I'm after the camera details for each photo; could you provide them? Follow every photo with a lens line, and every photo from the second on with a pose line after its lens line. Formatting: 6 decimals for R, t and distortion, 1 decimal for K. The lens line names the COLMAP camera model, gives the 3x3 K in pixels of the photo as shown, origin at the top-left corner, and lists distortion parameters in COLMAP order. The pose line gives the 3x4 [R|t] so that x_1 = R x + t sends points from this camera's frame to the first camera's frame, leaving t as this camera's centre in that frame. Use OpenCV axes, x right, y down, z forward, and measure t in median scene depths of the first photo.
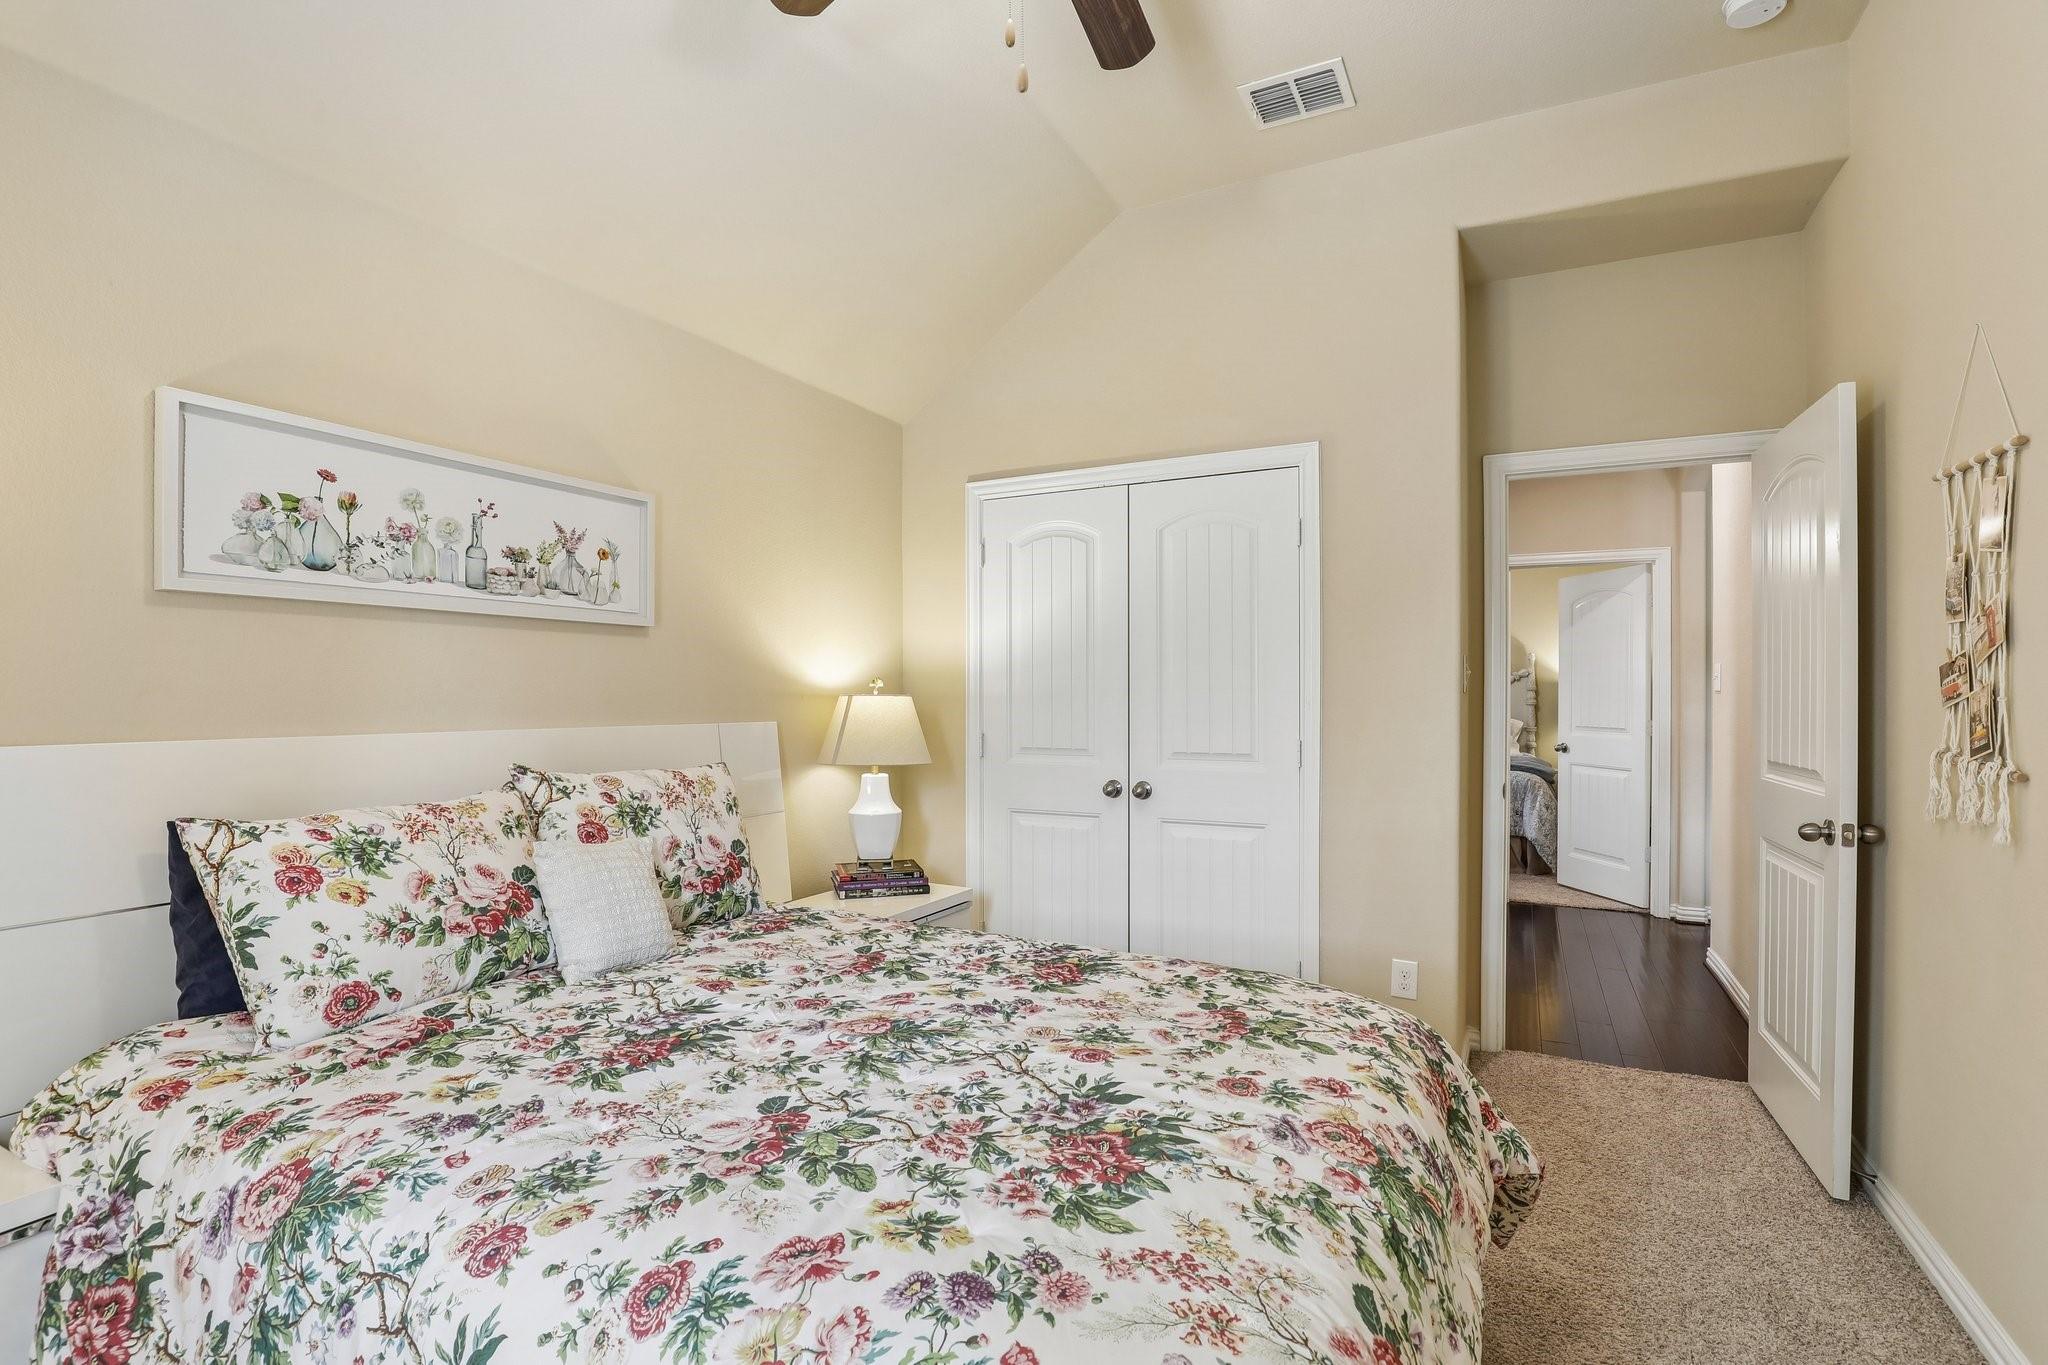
lens RADIAL K [[944.0, 0, 1036.3], [0, 944.0, 692.7], [0, 0, 1]] dist [-0.037691, 0.007333]
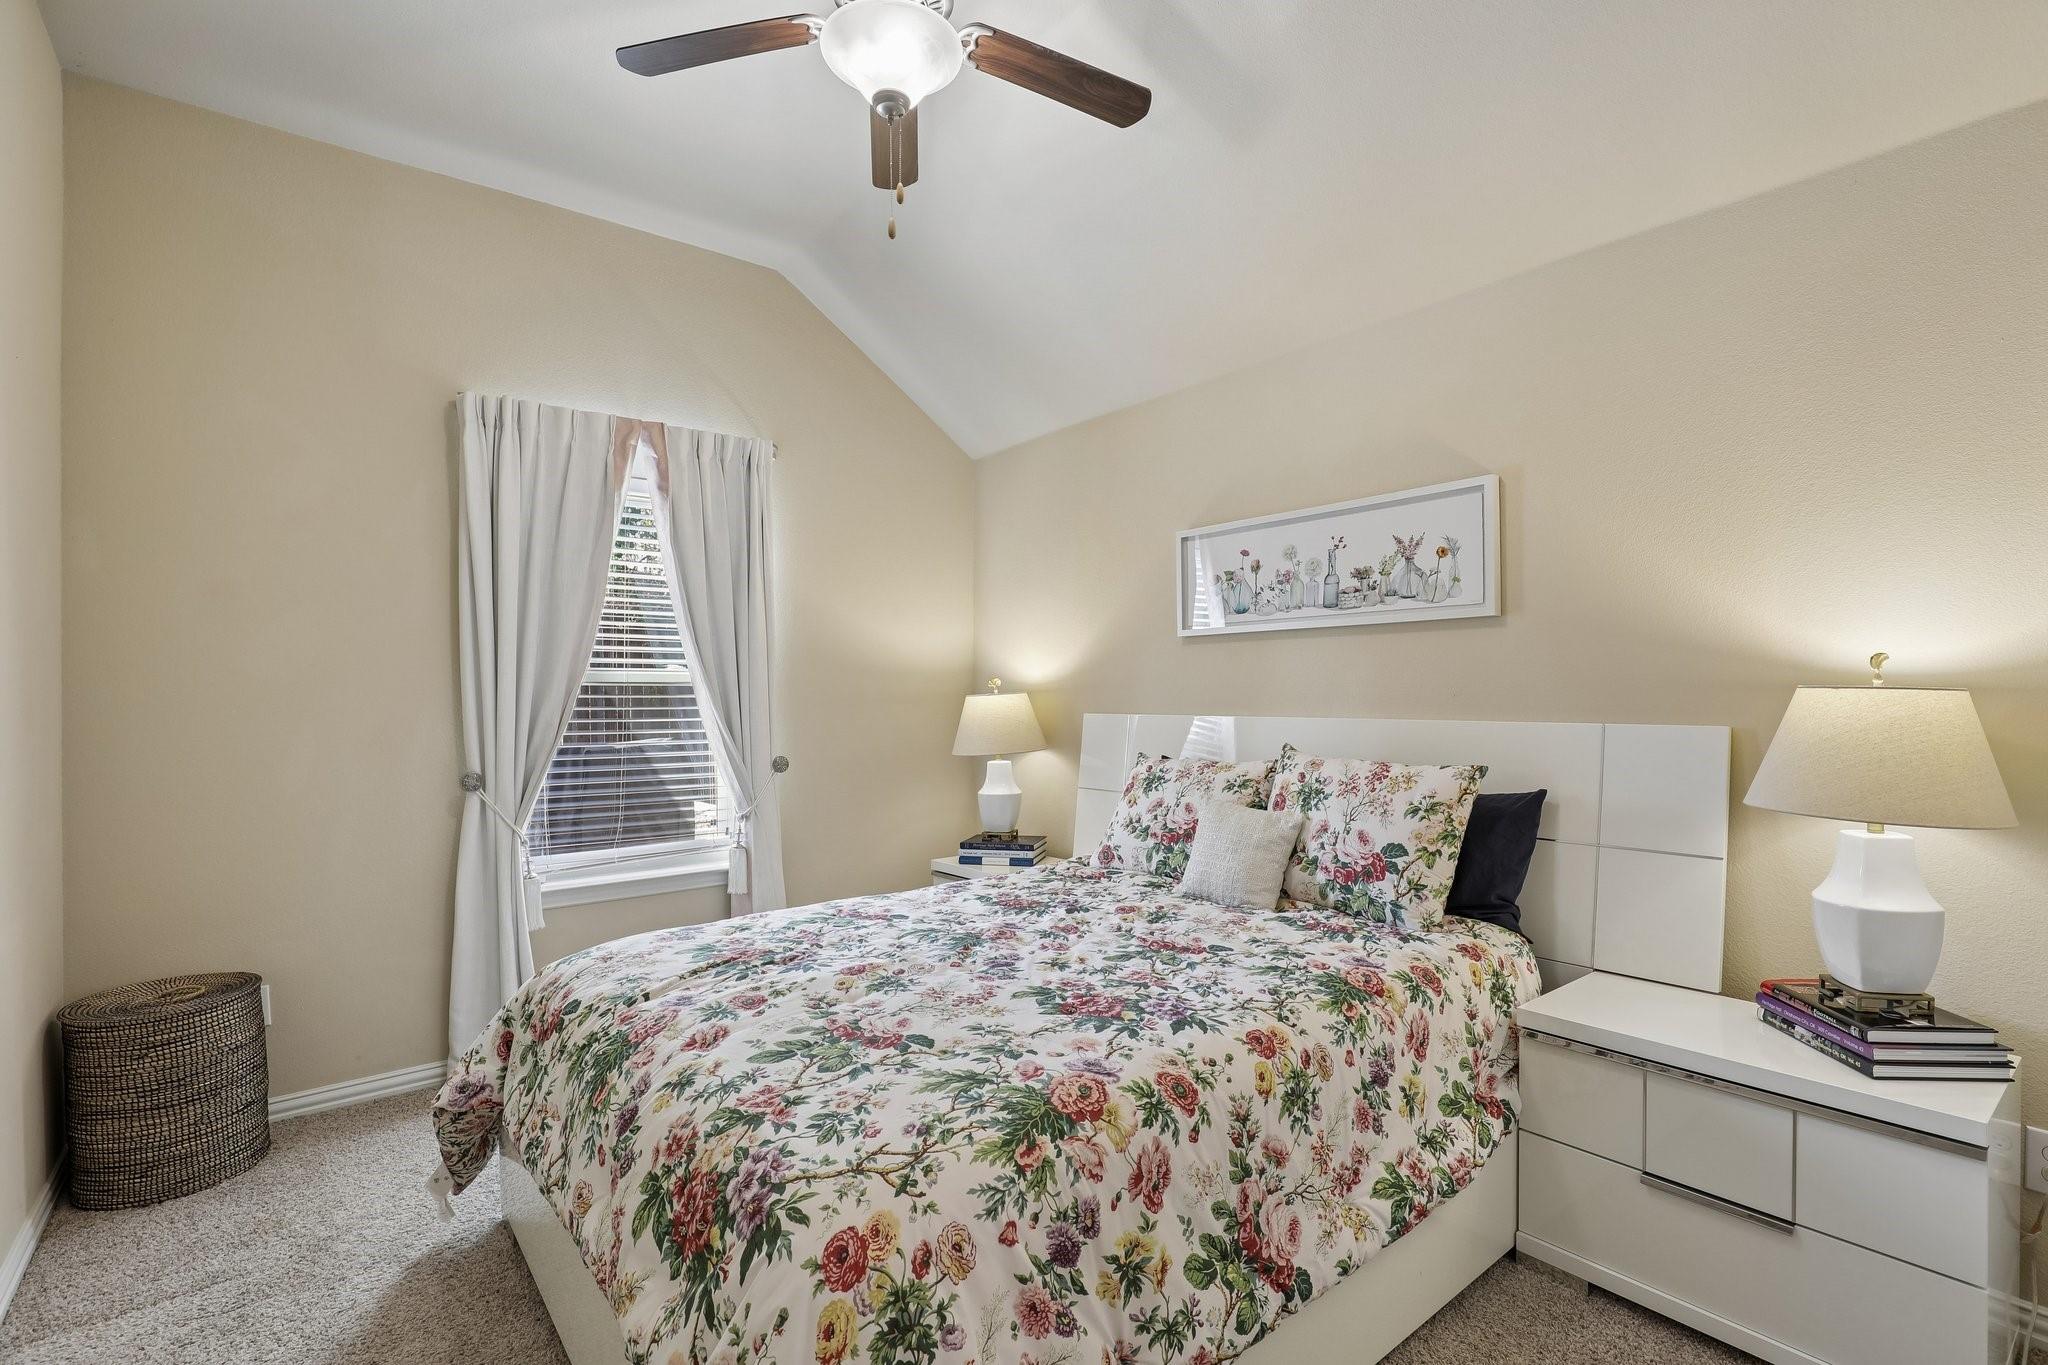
lens RADIAL K [[944.0, 0, 1036.3], [0, 944.0, 692.7], [0, 0, 1]] dist [-0.037691, 0.007333]
pose [[-0.401412, 0.006189, -0.915877, 0.754588], [0.012040, 0.999926, 0.001480, -0.000727], [0.915818, -0.010433, -0.401457, 1.151004]]
